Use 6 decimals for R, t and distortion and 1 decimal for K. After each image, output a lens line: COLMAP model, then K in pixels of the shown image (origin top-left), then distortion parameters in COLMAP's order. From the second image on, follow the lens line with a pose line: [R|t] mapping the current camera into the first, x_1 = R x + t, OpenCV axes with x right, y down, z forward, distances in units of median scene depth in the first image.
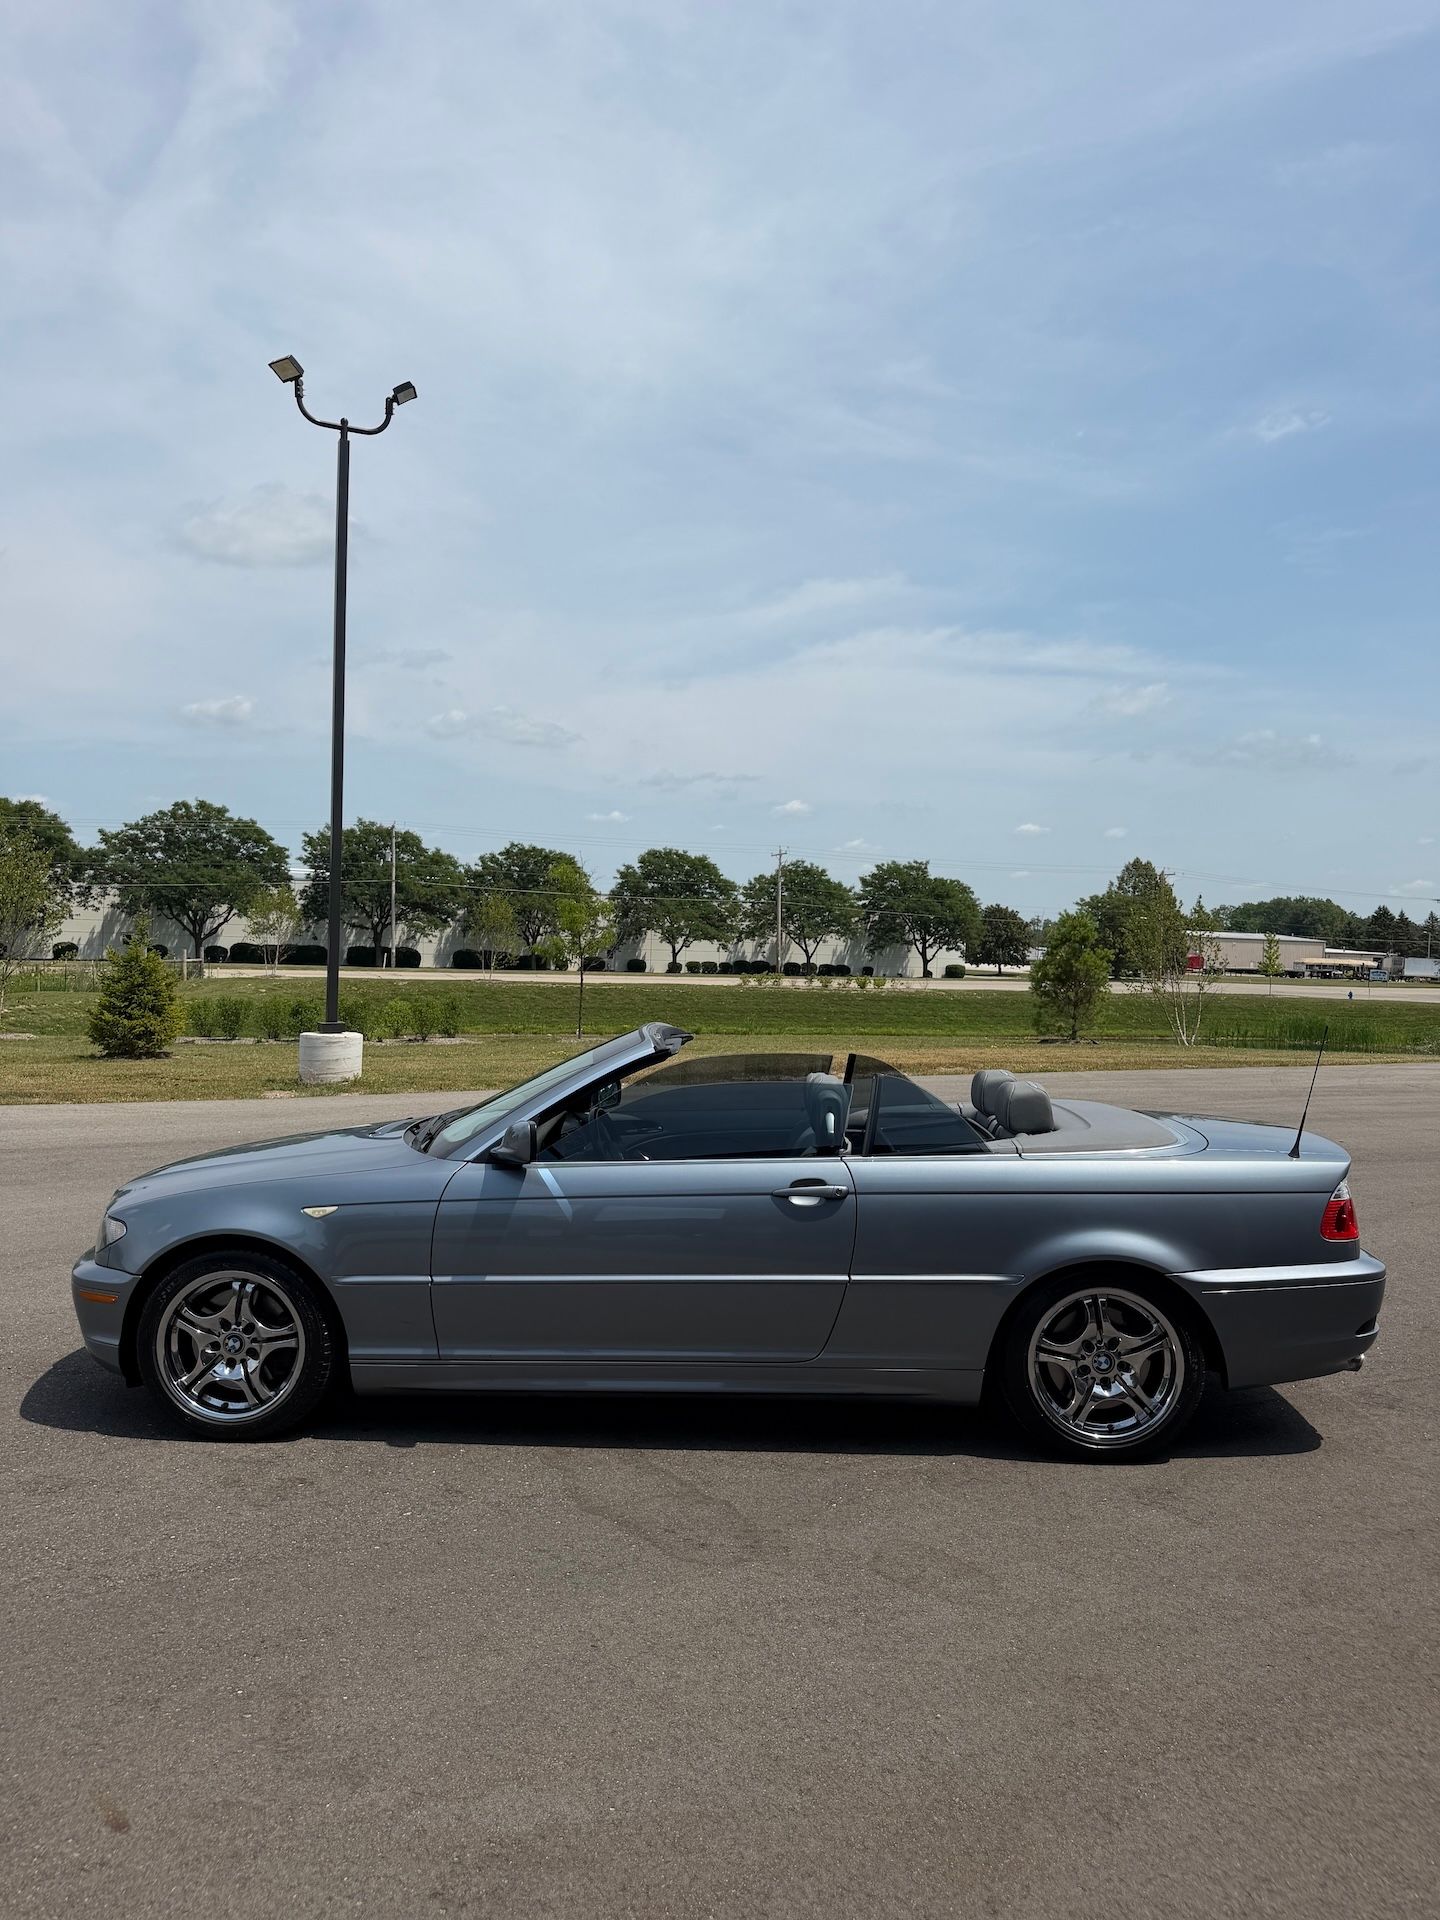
lens RADIAL K [[1336.7, 0, 714.4], [0, 1336.7, 978.4], [0, 0, 1]] dist [0.001745, -0.006956]
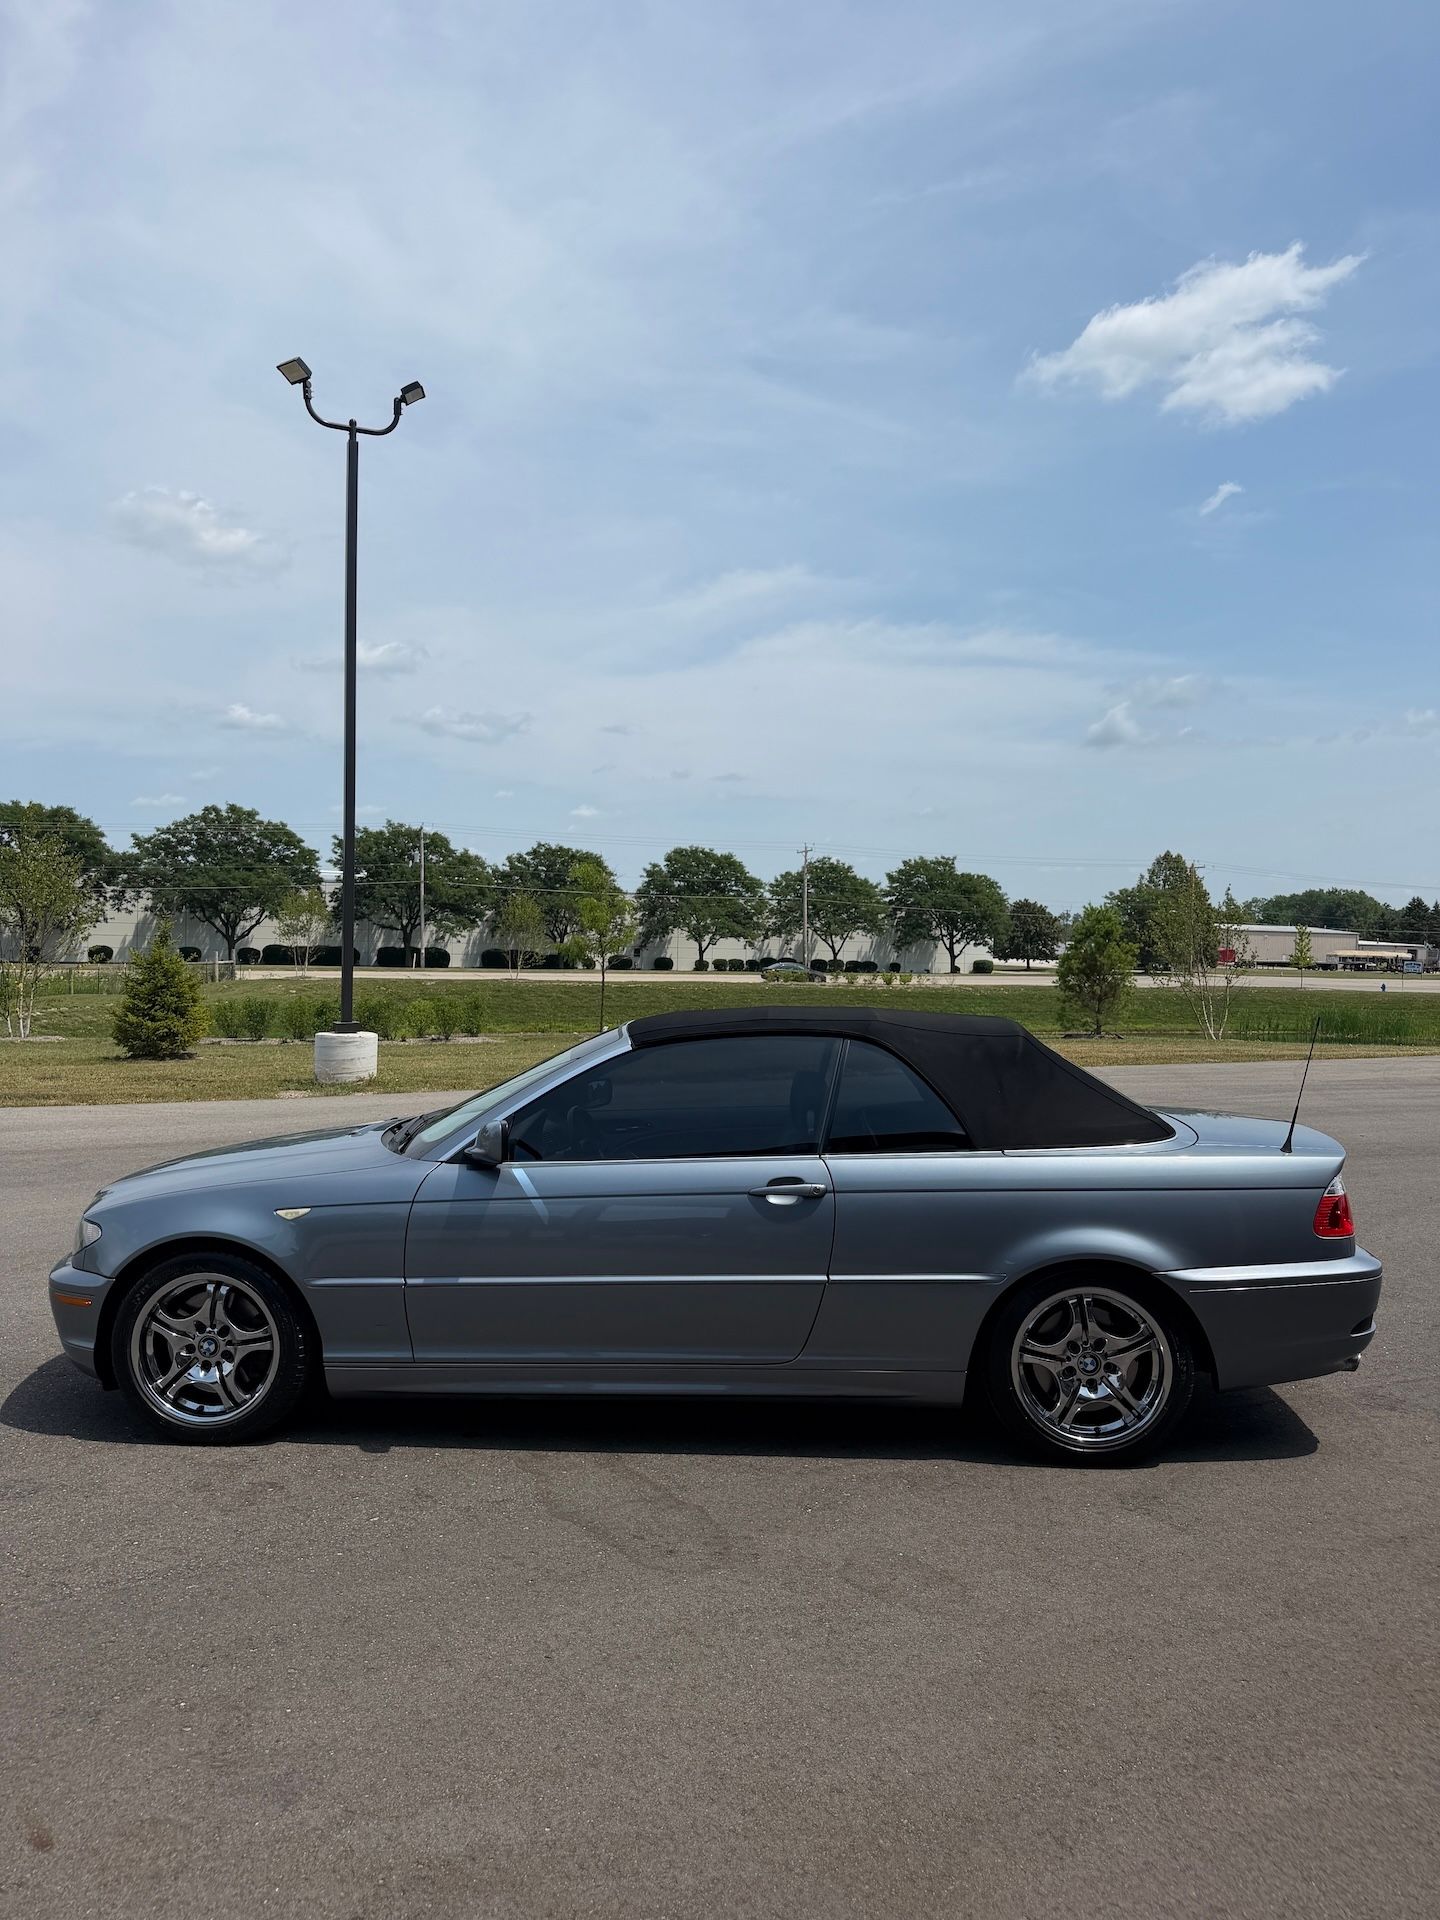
lens RADIAL K [[1332.3, 0, 712.2], [0, 1332.3, 979.2], [0, 0, 1]] dist [0.004637, -0.007041]
pose [[0.999700, -0.008372, -0.023014, 0.003990], [0.008426, 0.999962, 0.002258, 0.000165], [0.022994, -0.002451, 0.999733, 0.002025]]
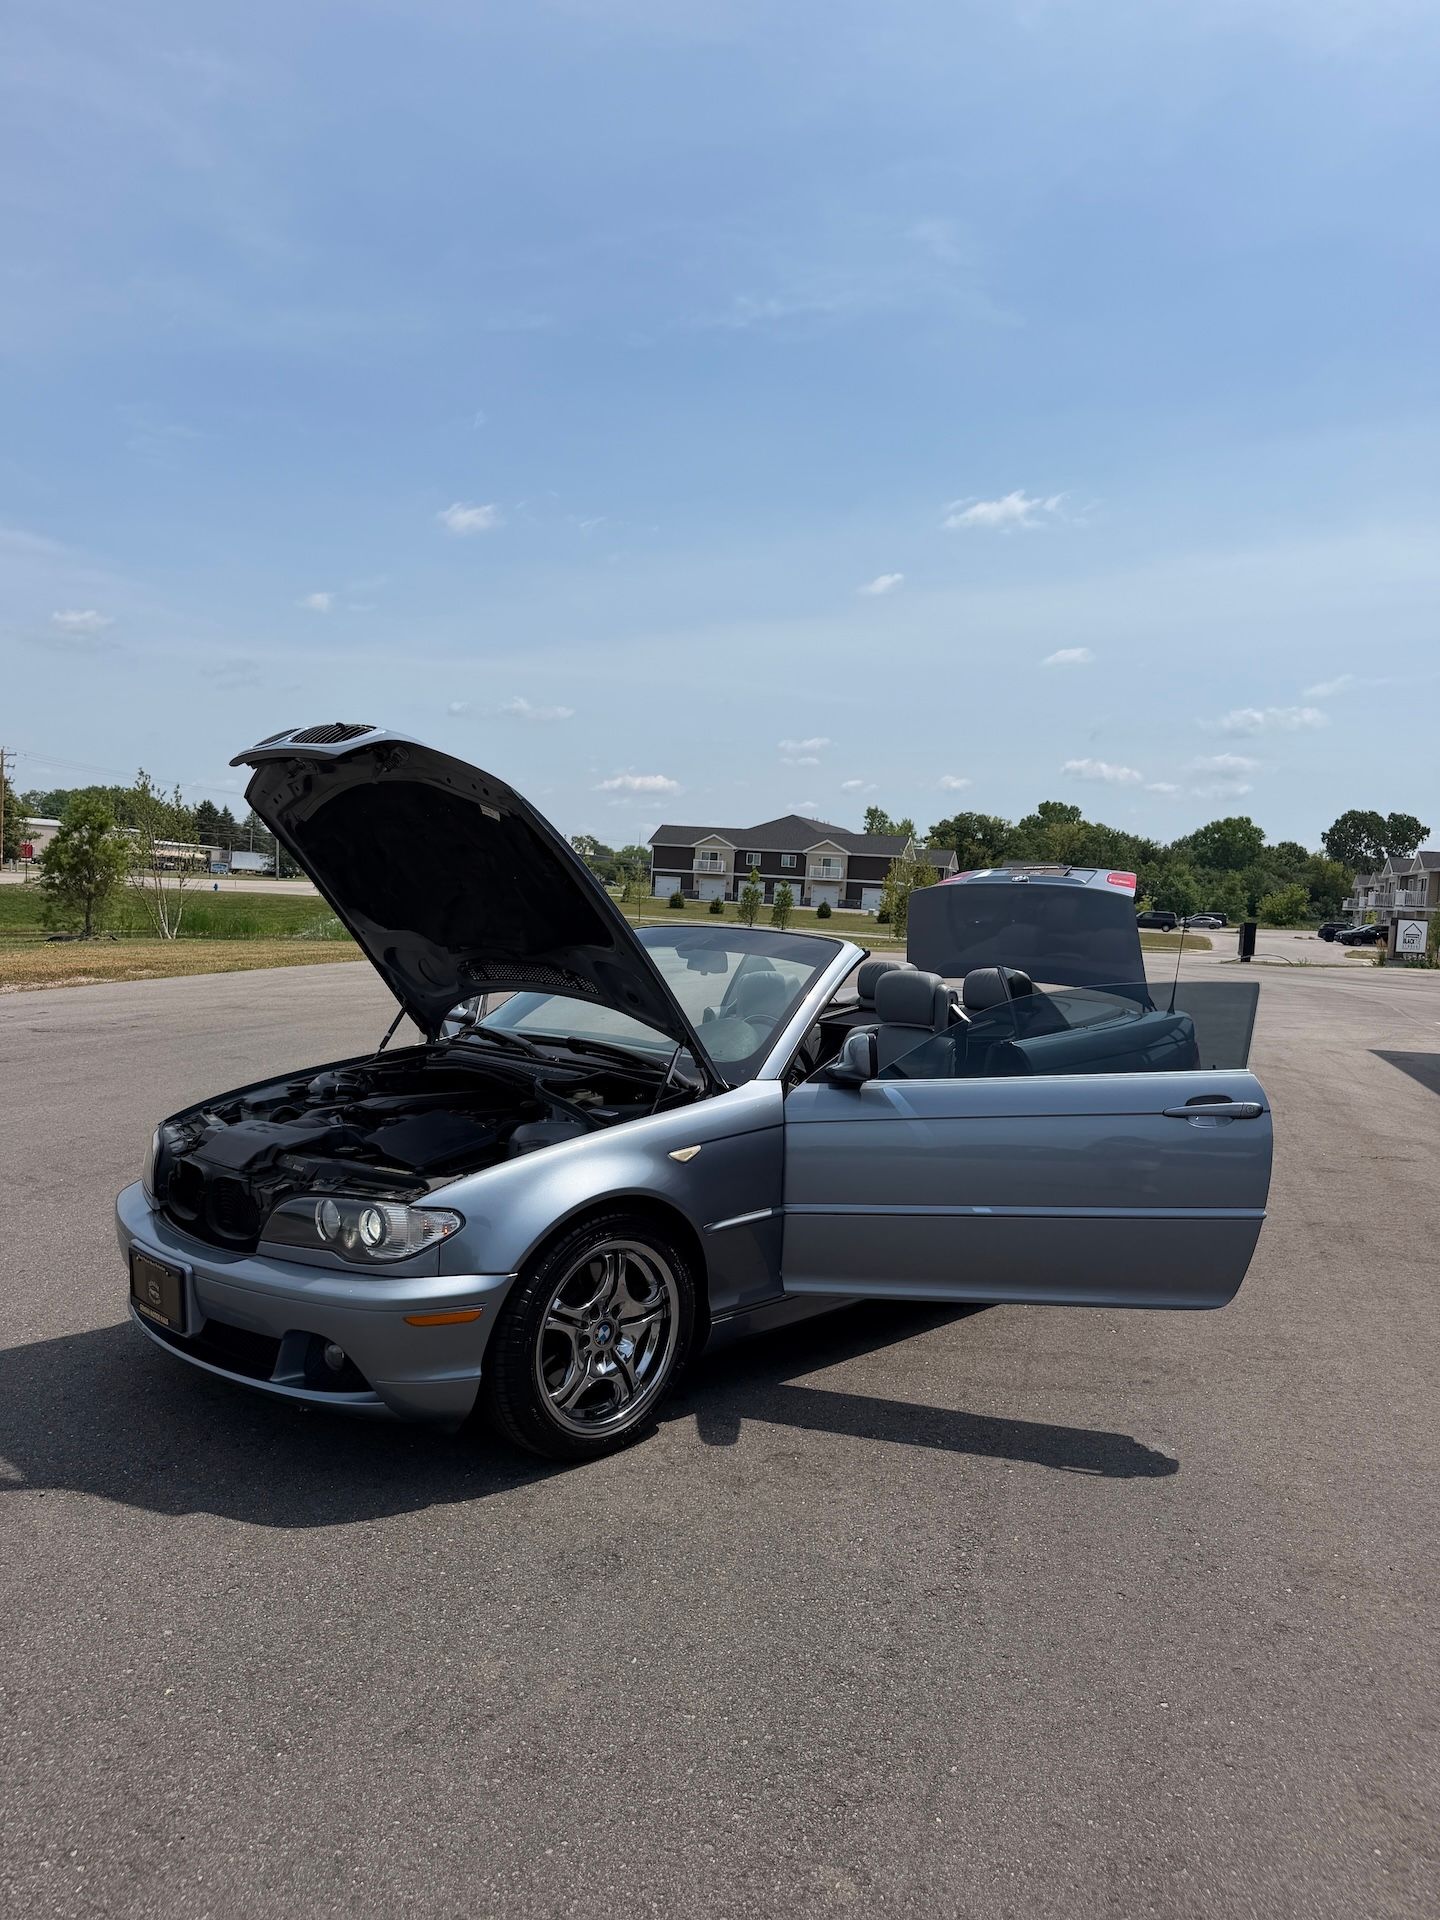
lens RADIAL K [[1344.2, 0, 731.1], [0, 1344.2, 959.1], [0, 0, 1]] dist [0.001220, -0.001966]
pose [[0.670087, -0.035981, 0.741410, -0.091373], [-0.013330, 0.998080, 0.060486, 0.000020], [-0.742163, -0.050414, 0.668320, 0.042422]]
